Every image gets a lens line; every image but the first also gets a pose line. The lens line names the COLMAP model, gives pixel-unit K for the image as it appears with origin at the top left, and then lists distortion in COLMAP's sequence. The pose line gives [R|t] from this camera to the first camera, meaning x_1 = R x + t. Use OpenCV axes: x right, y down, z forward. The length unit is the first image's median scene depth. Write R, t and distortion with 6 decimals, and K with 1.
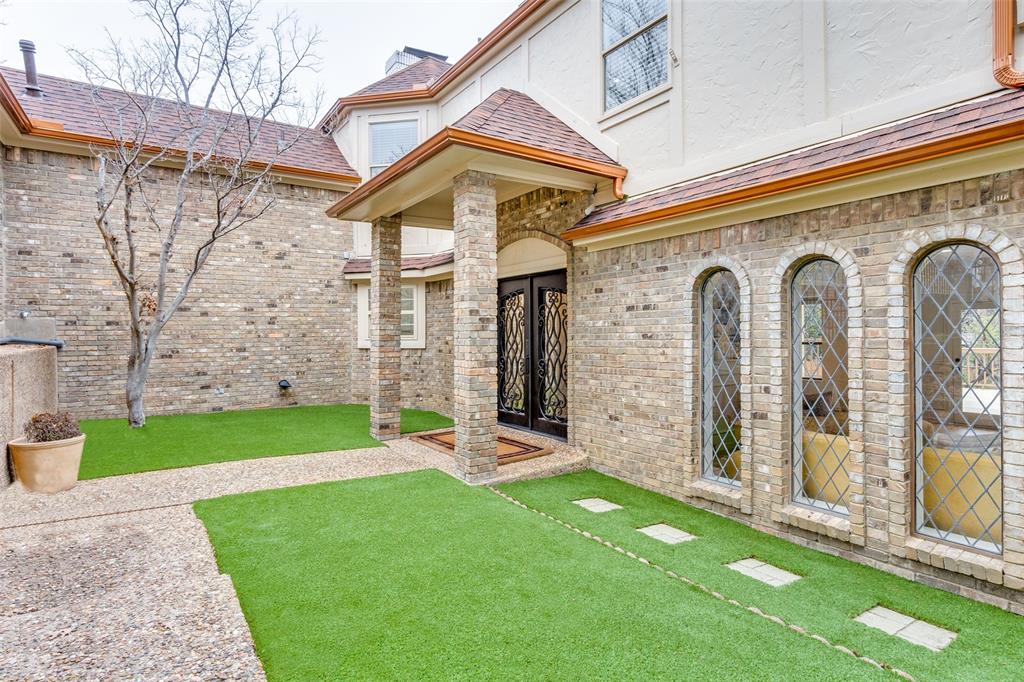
lens RADIAL K [[520.2, 0, 509.0], [0, 520.2, 338.4], [0, 0, 1]] dist [-0.005673, 0.000147]
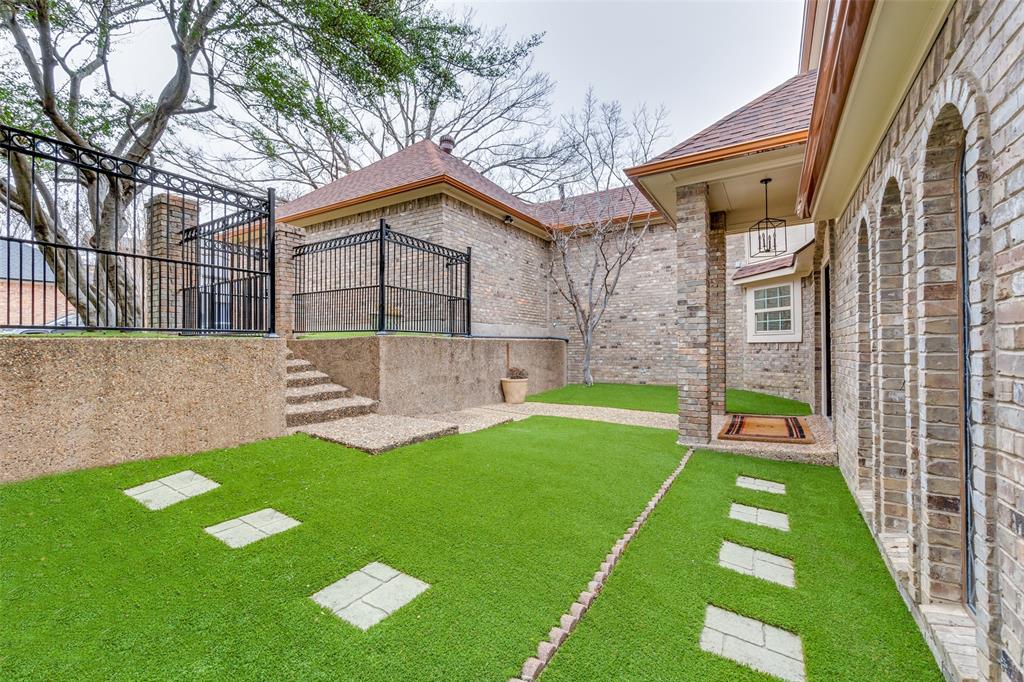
lens RADIAL K [[432.2, 0, 511.5], [0, 432.2, 346.1], [0, 0, 1]] dist [-0.003993, 0.000631]
pose [[0.426677, 0.000060, -0.904404, 0.671867], [-0.001958, 0.999998, -0.000857, 0.053100], [0.904402, 0.002136, 0.426676, 0.205388]]
